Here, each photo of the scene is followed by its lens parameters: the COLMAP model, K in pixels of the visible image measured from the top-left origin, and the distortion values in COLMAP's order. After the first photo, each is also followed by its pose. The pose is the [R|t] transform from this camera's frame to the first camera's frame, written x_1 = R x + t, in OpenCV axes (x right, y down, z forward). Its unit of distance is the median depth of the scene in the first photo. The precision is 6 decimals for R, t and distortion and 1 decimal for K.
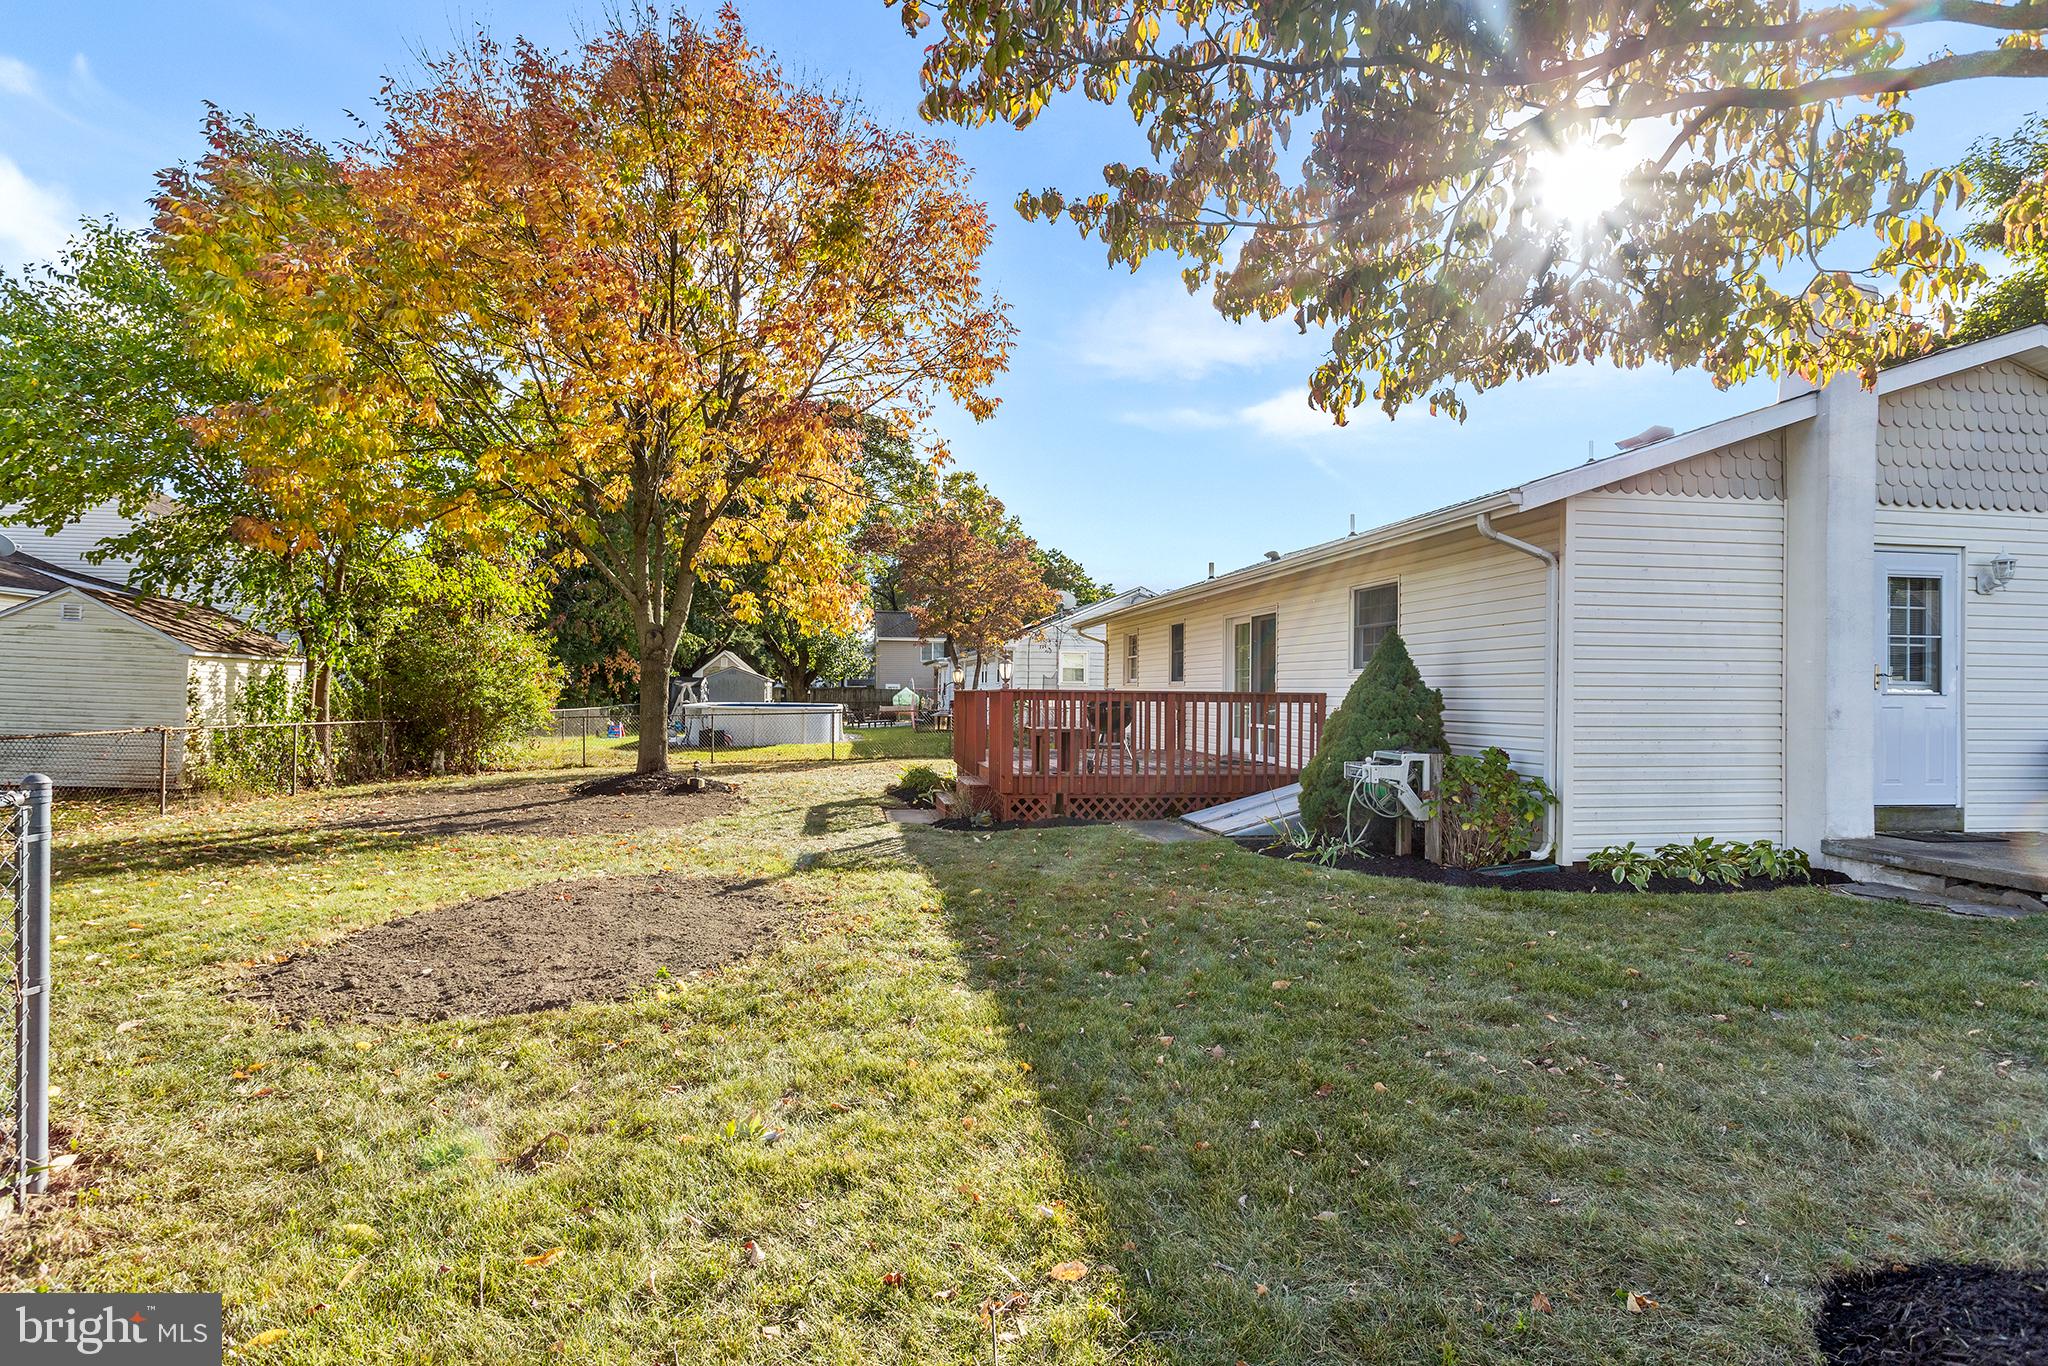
lens RADIAL K [[1016.1, 0, 1000.0], [0, 1016.1, 648.0], [0, 0, 1]] dist [-0.052873, 0.036644]
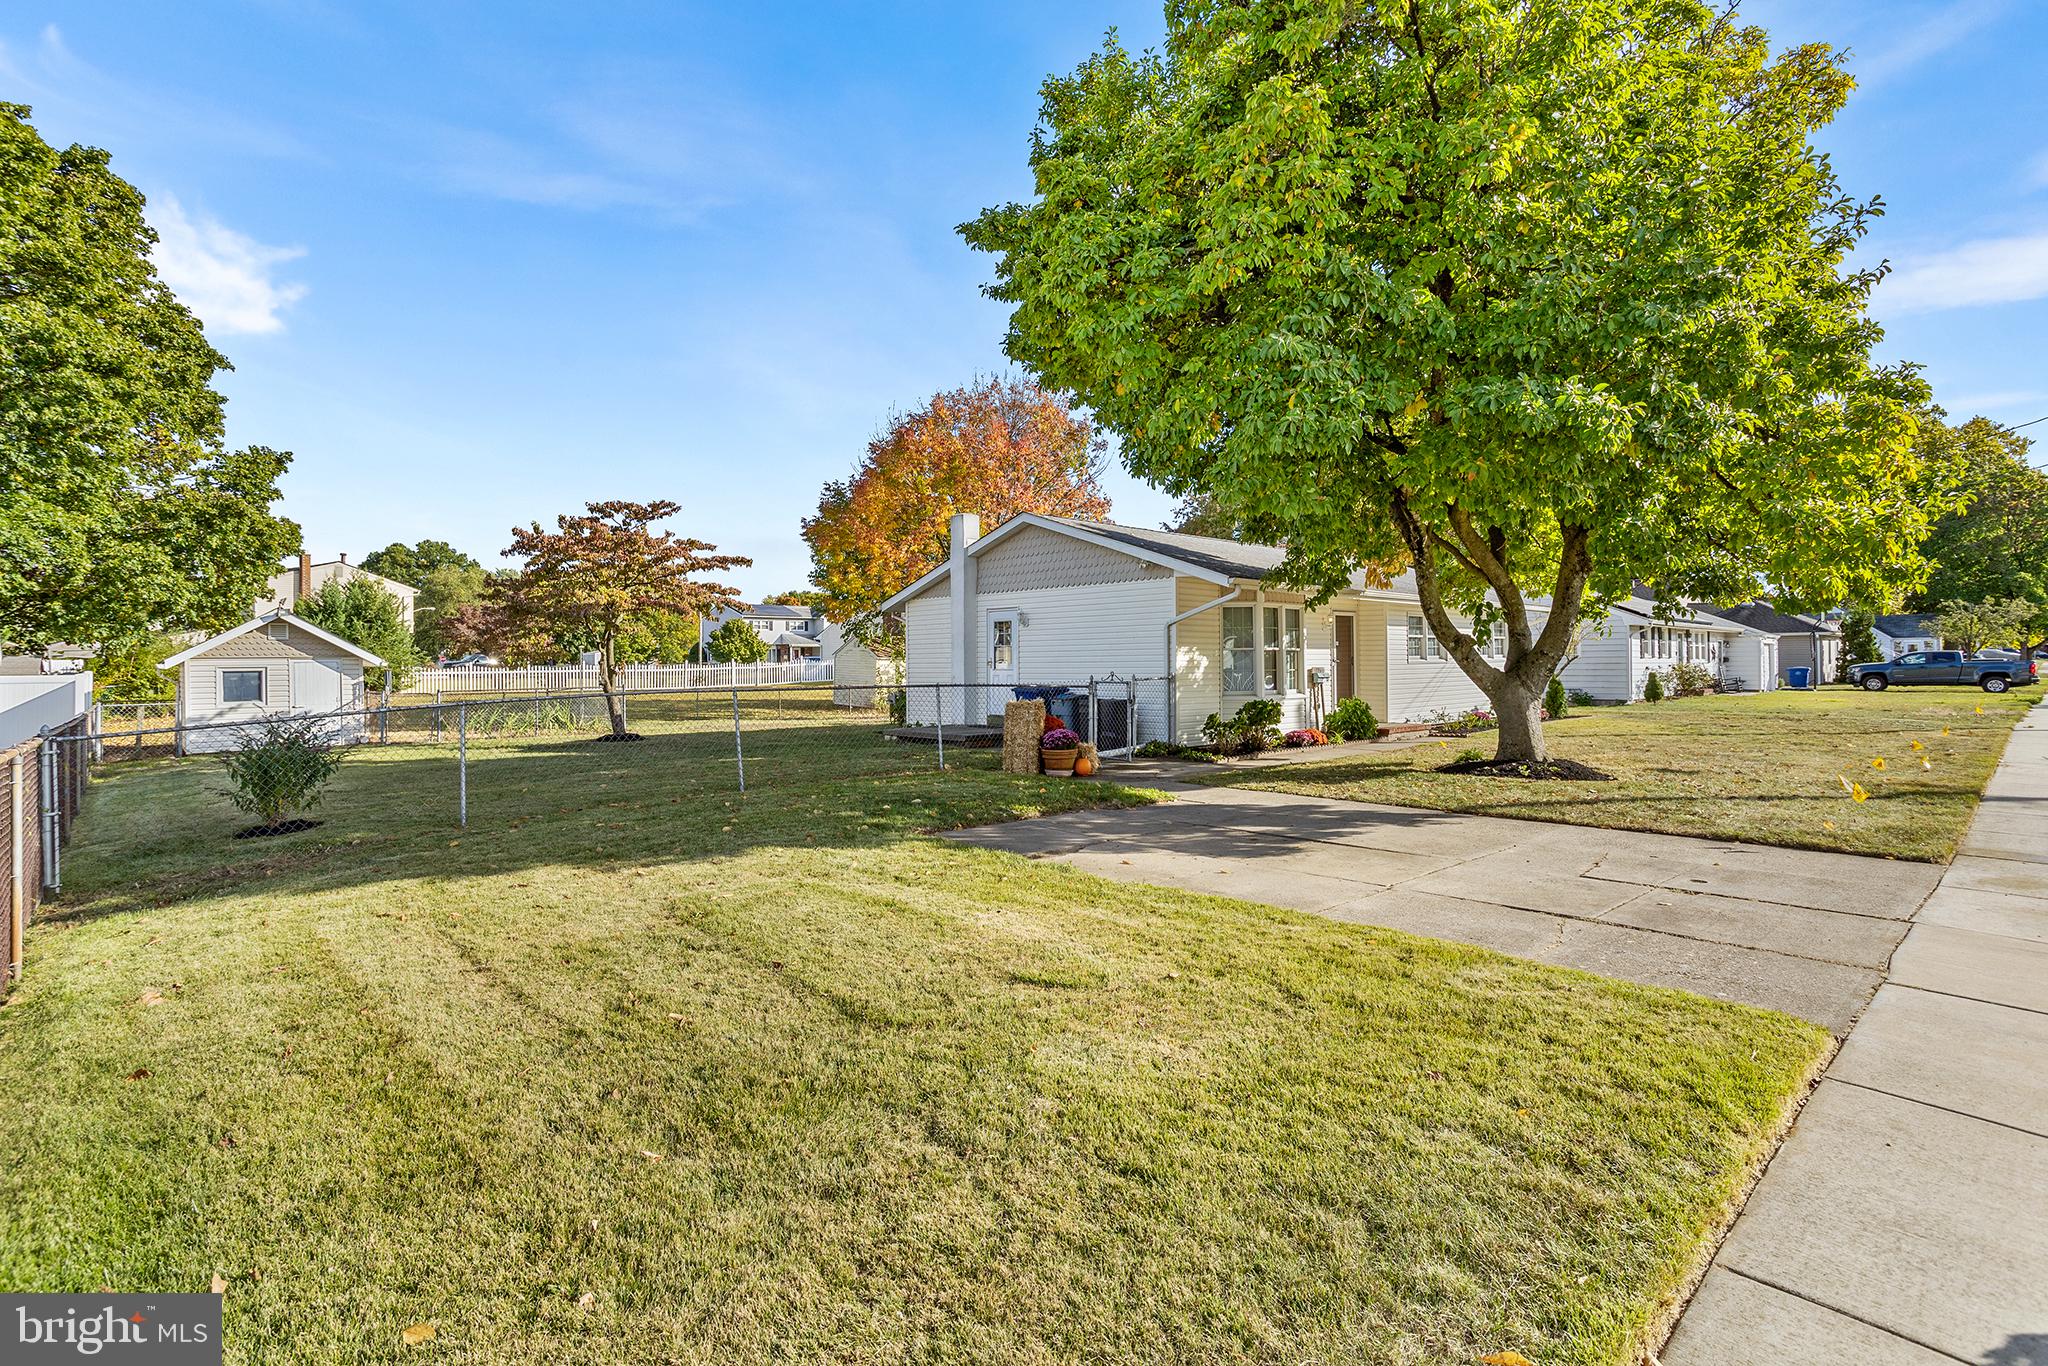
lens RADIAL K [[1016.1, 0, 1000.0], [0, 1016.1, 648.0], [0, 0, 1]] dist [-0.052873, 0.036644]
pose [[0.535860, -0.025194, -0.843931, 2.968320], [0.043389, 0.999056, -0.002275, -0.001332], [0.843191, -0.035398, 0.536447, -0.323367]]
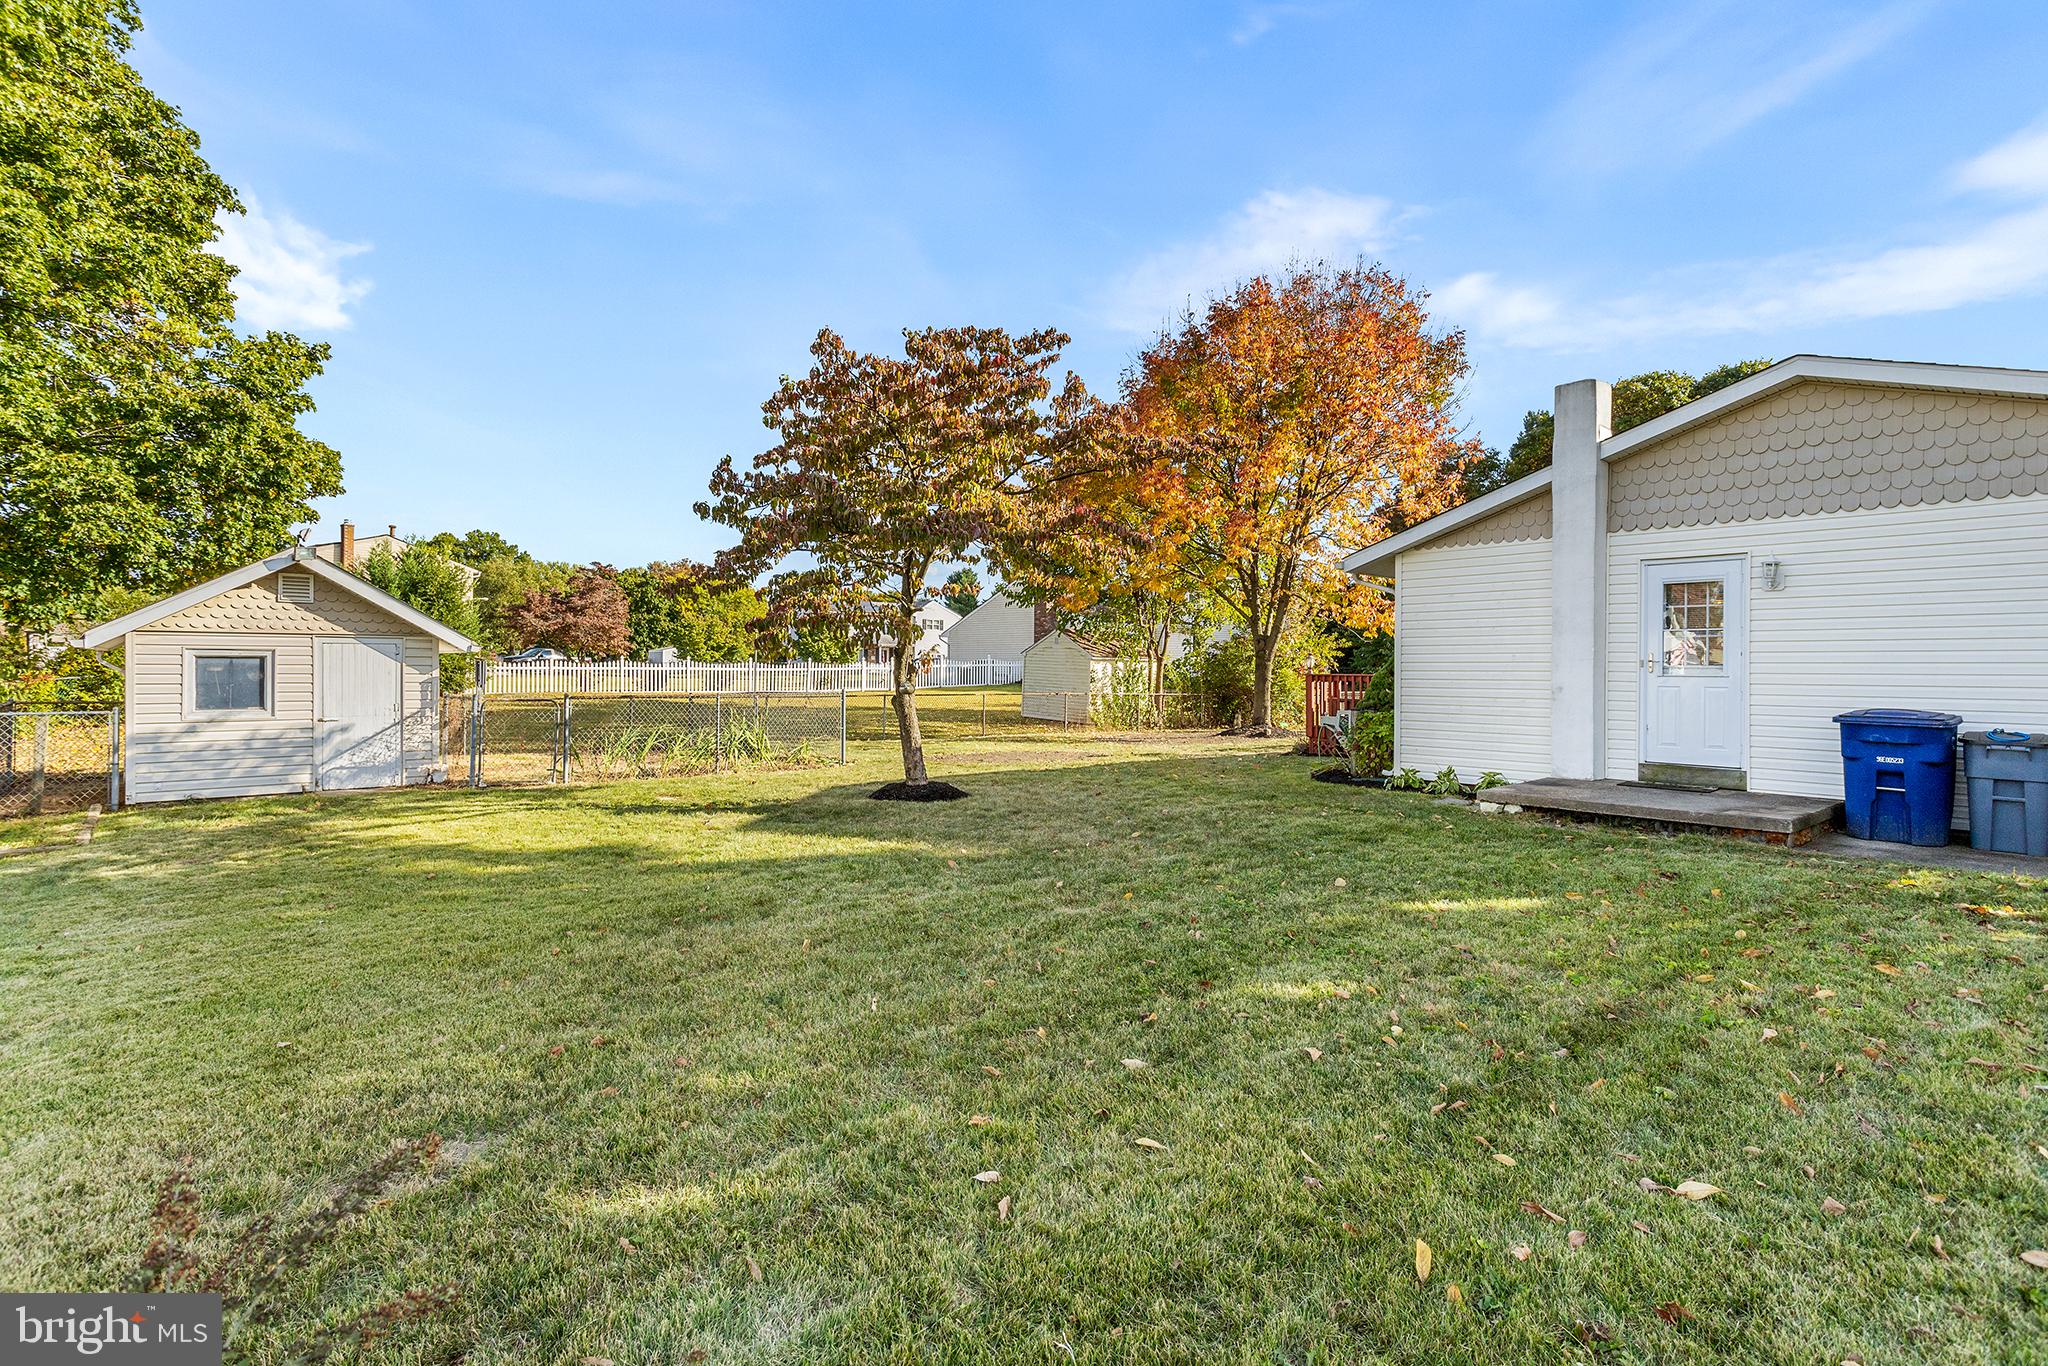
lens RADIAL K [[1030.6, 0, 1023.6], [0, 1030.6, 649.9], [0, 0, 1]] dist [-0.053434, 0.034118]
pose [[0.518118, -0.019773, -0.855080, 1.548035], [0.026650, 0.999621, -0.006967, 0.000355], [0.854894, -0.019178, 0.518449, -0.364988]]
